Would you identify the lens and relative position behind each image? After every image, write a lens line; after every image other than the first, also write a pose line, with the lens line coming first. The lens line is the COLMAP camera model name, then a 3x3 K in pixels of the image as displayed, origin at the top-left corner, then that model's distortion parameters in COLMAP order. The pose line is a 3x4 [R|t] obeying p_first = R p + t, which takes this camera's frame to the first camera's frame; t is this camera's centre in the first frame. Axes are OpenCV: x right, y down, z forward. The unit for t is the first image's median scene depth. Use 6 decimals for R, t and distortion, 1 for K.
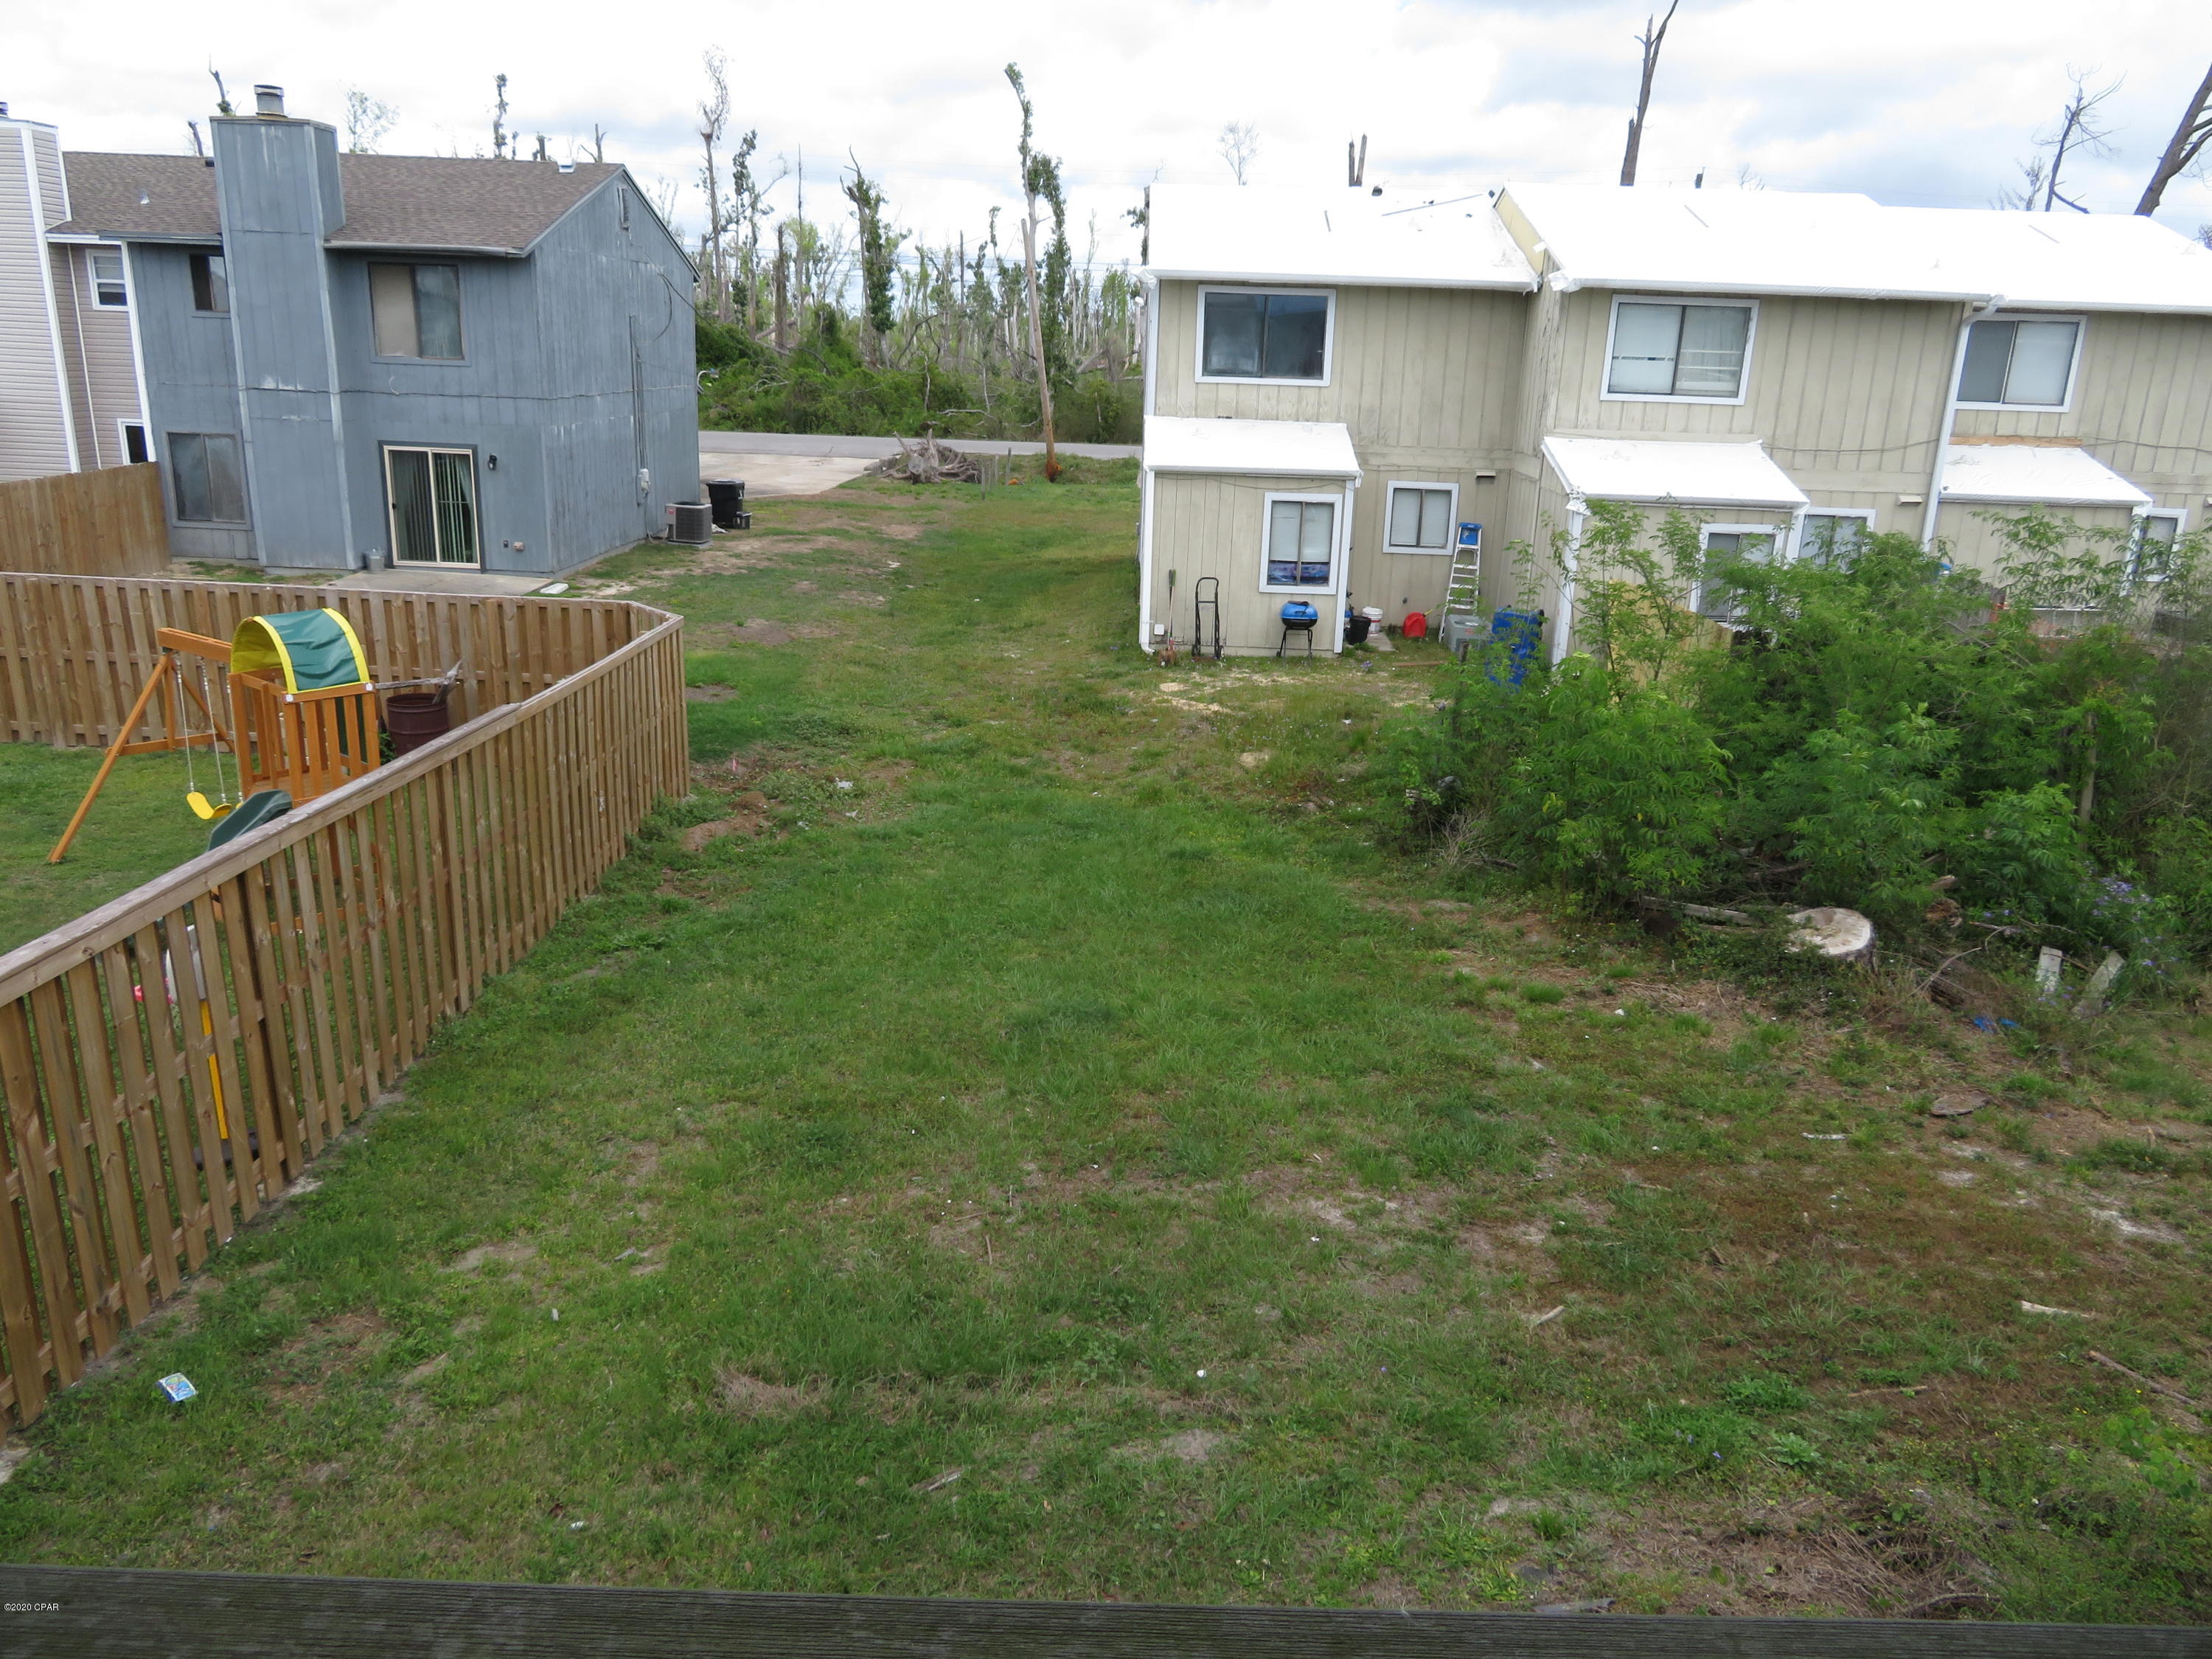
lens RADIAL K [[1571.3, 0, 1107.1], [0, 1571.3, 826.3], [0, 0, 1]] dist [-0.013663, 0.006348]
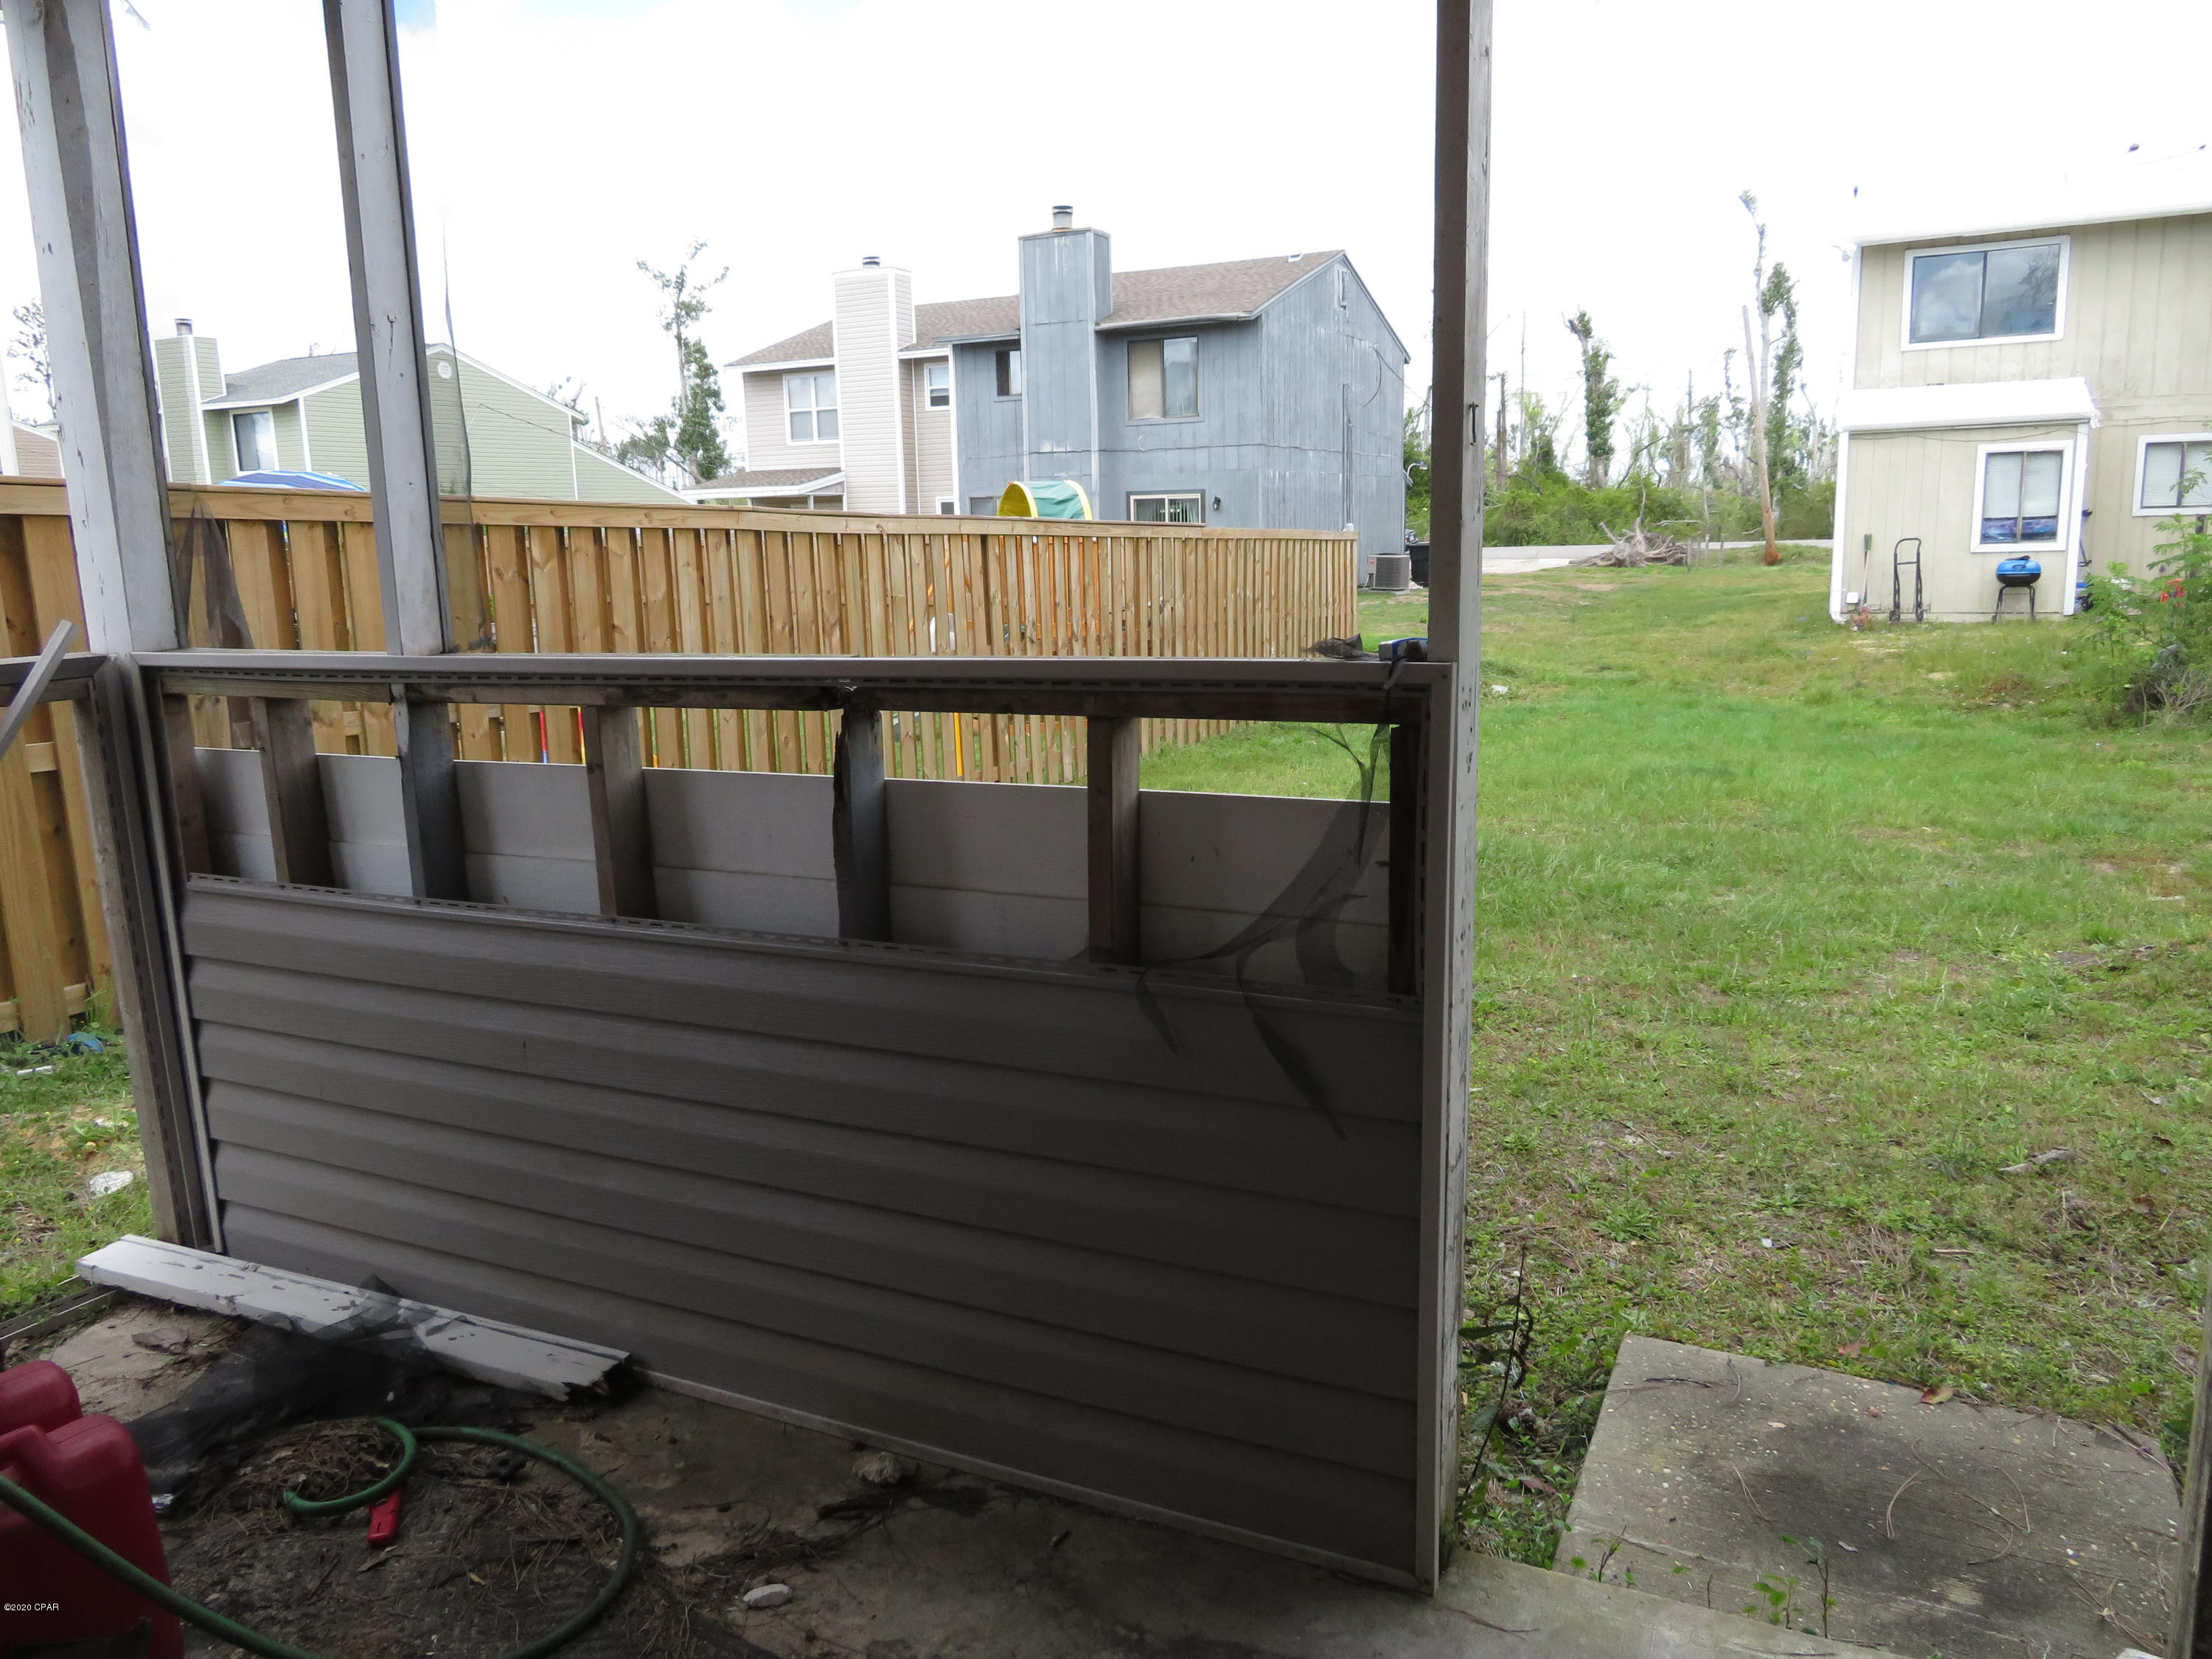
lens RADIAL K [[1571.3, 0, 1108.0], [0, 1571.3, 829.7], [0, 0, 1]] dist [-0.013663, 0.006348]
pose [[0.902704, 0.021740, -0.429712, 0.035110], [-0.067467, 0.993520, -0.091466, 0.126660], [0.424939, 0.111558, 0.898322, -0.033978]]
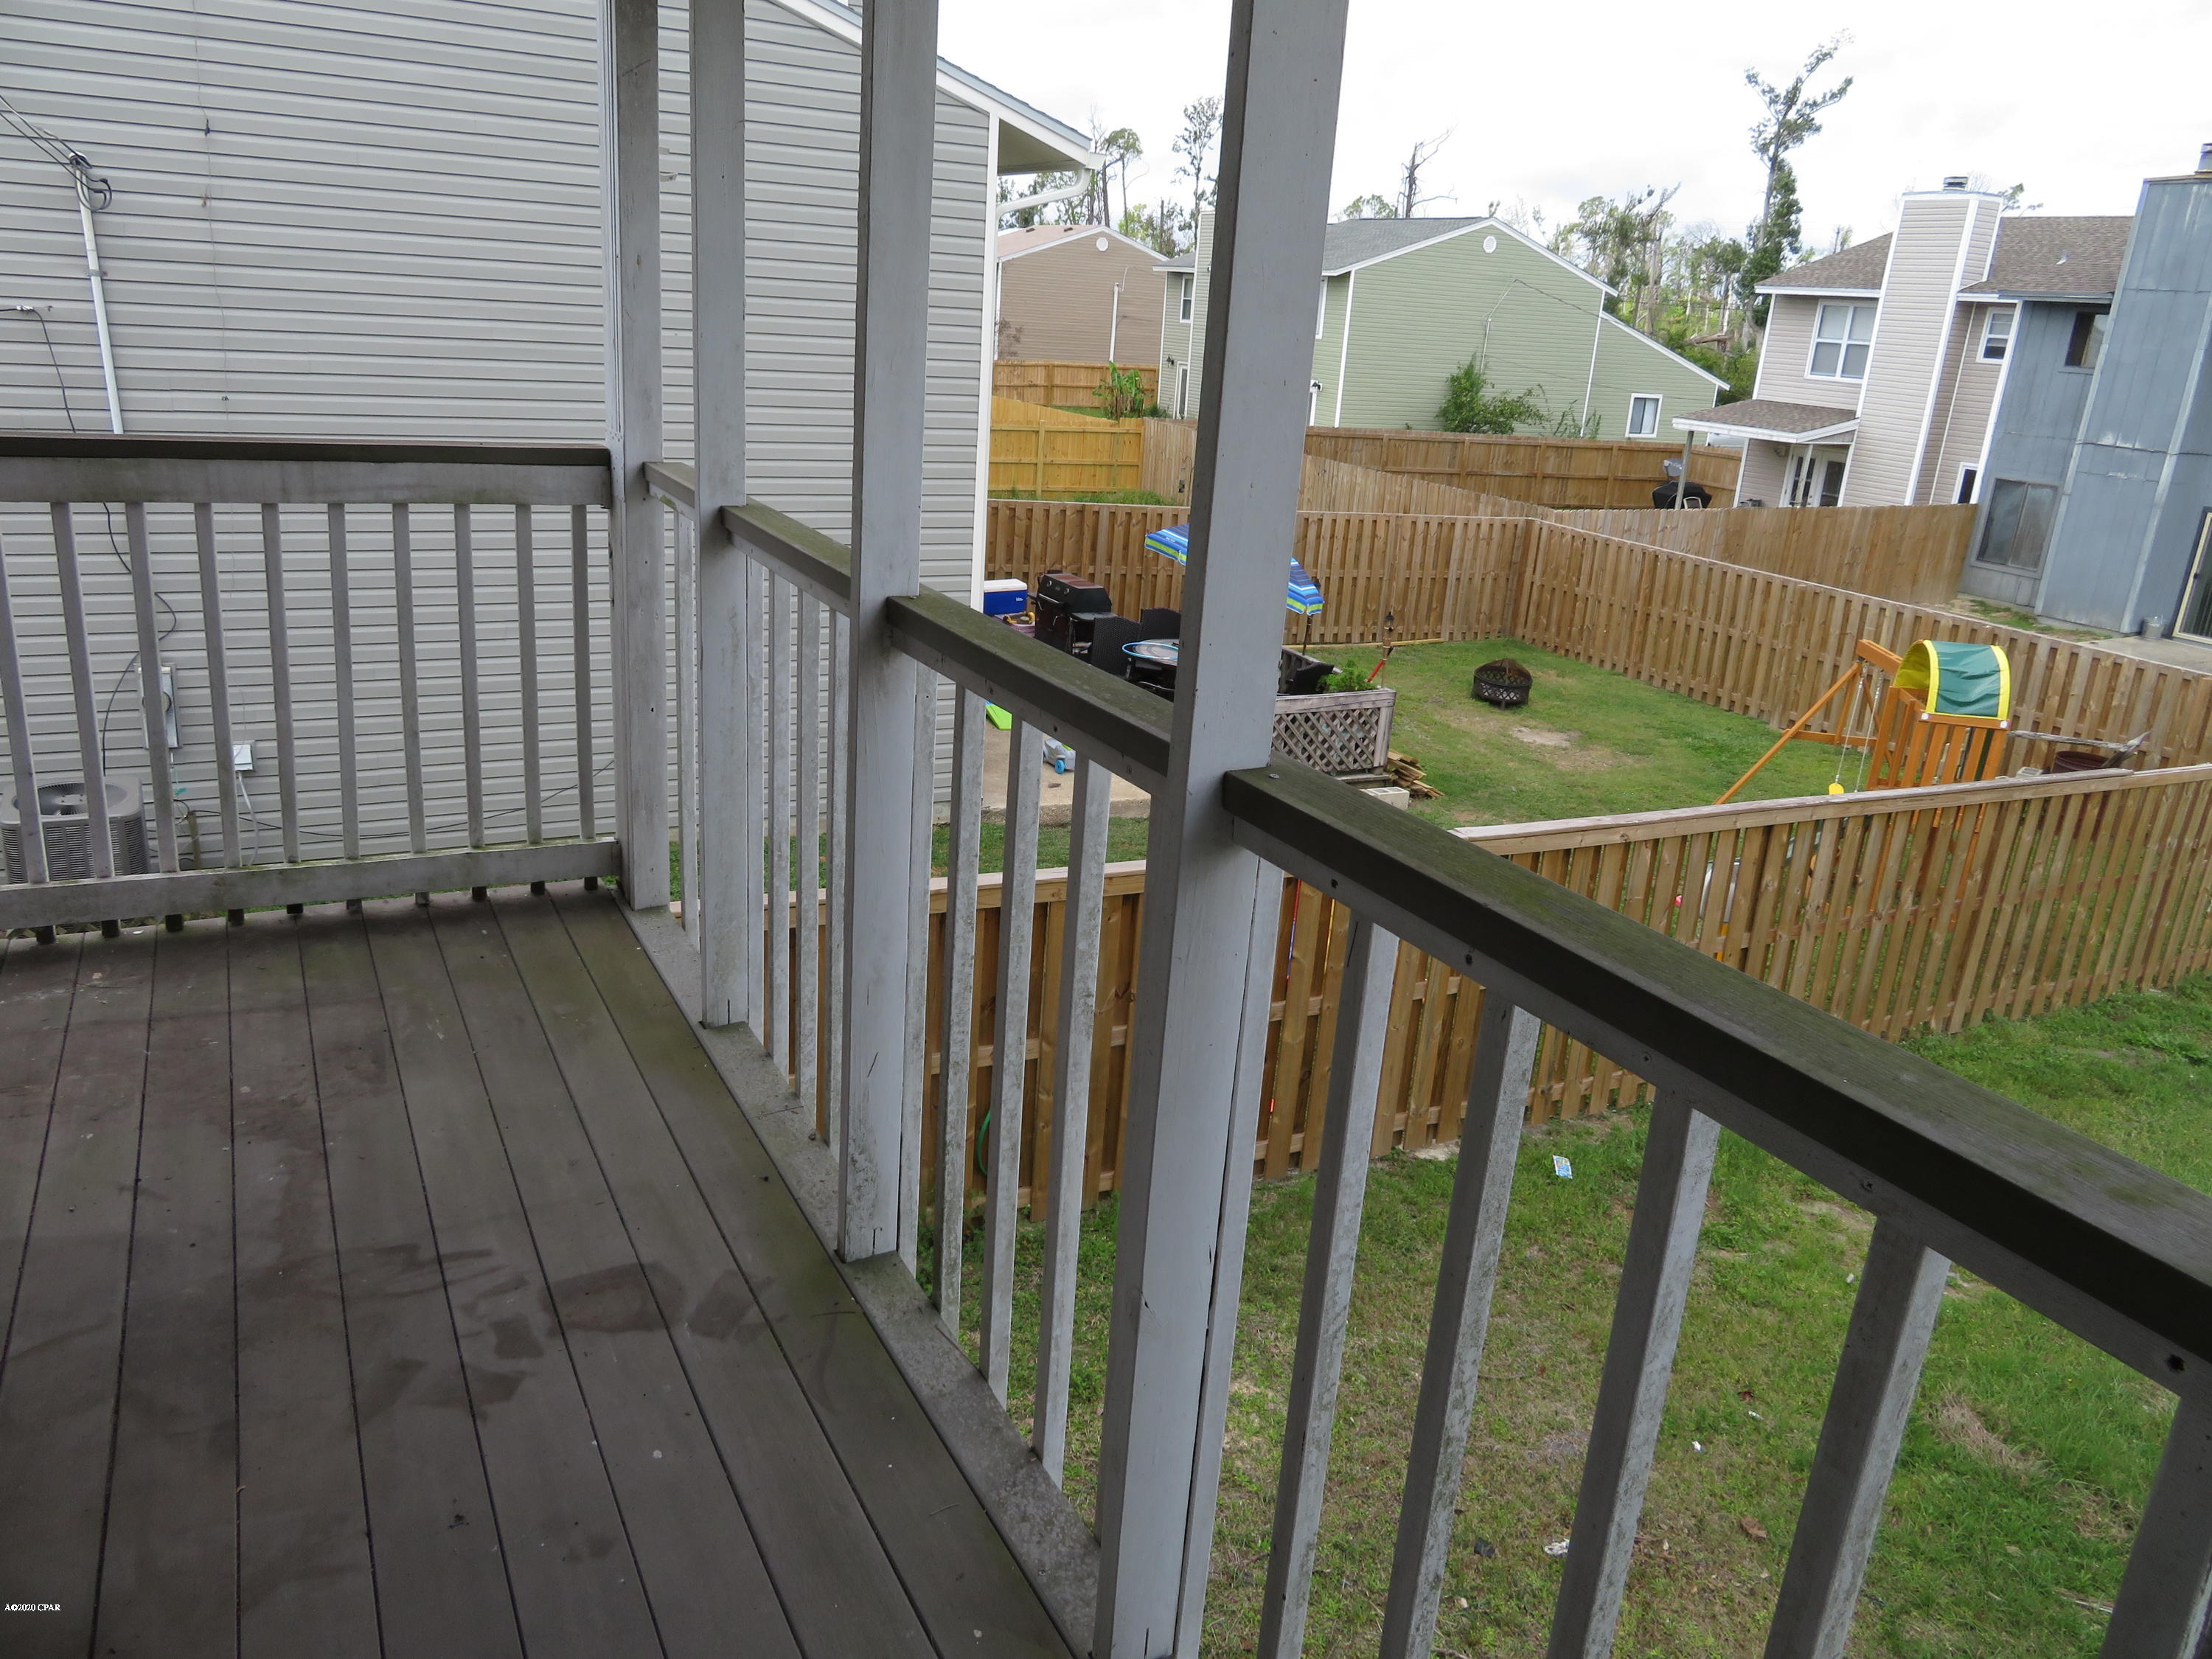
lens RADIAL K [[1571.3, 0, 1103.9], [0, 1571.3, 824.2], [0, 0, 1]] dist [-0.013663, 0.006348]
pose [[0.476035, 0.270805, -0.836693, 0.069453], [-0.297595, 0.944883, 0.136505, 0.005289], [0.827543, 0.184015, 0.530388, -0.021287]]
